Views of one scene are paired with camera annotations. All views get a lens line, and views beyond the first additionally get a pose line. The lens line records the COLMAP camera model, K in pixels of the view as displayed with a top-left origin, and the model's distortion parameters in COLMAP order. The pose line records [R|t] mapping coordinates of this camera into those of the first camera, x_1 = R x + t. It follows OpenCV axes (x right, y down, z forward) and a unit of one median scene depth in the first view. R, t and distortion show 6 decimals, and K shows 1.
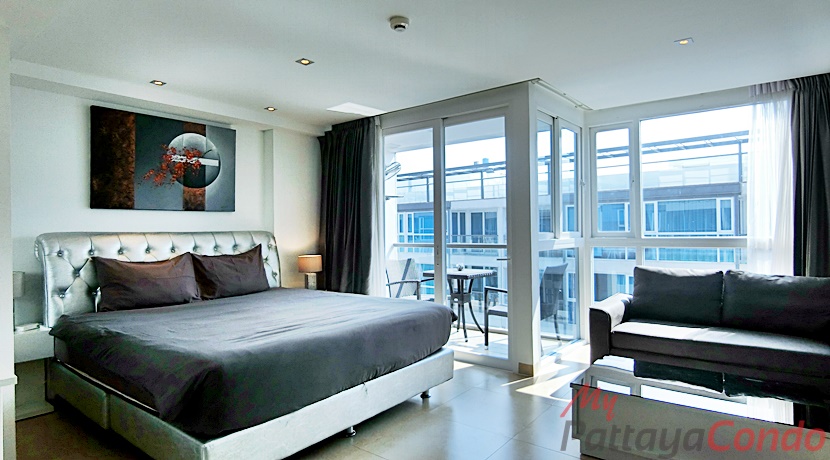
lens RADIAL K [[469.8, 0, 415.0], [0, 469.8, 230.0], [0, 0, 1]] dist [-0.002349, -0.000653]
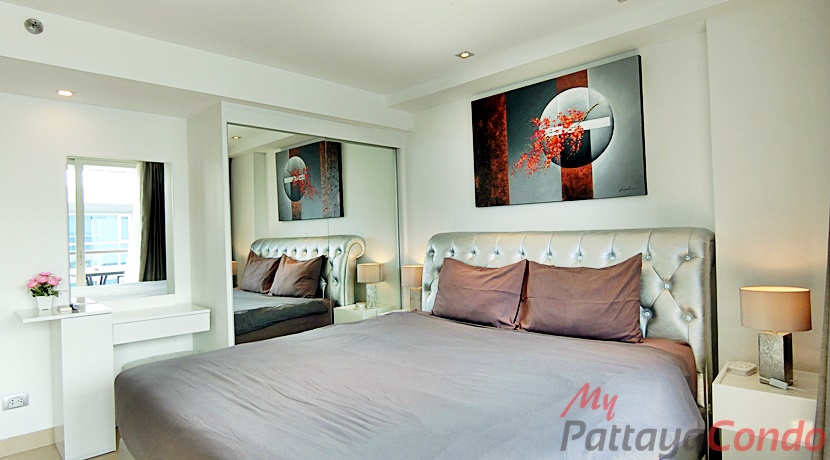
lens RADIAL K [[469.8, 0, 415.0], [0, 469.8, 230.0], [0, 0, 1]] dist [-0.002349, -0.000653]
pose [[-0.111548, 0.006421, -0.993738, 0.254568], [0.025851, 0.999659, 0.003558, -0.005662], [0.993423, -0.025292, -0.111676, 0.865908]]
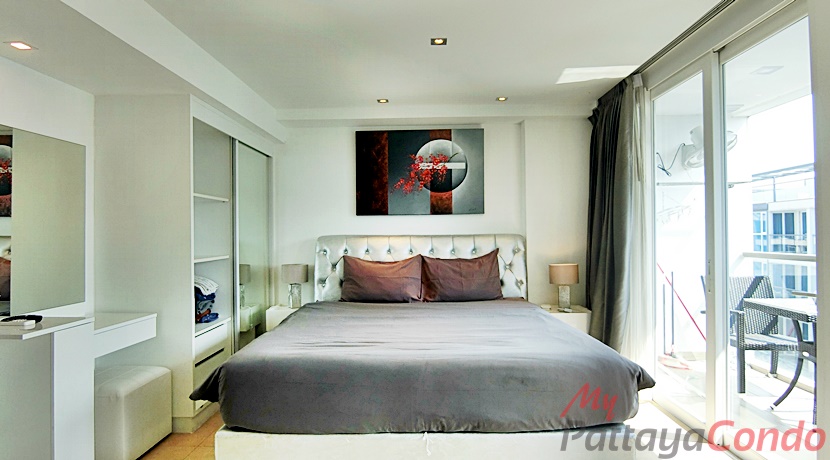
lens RADIAL K [[469.8, 0, 415.0], [0, 469.8, 230.0], [0, 0, 1]] dist [-0.002349, -0.000653]
pose [[0.593073, 0.000773, -0.805148, 0.340220], [0.002932, 0.999991, 0.003119, -0.010272], [0.805143, -0.004211, 0.593065, 0.349929]]
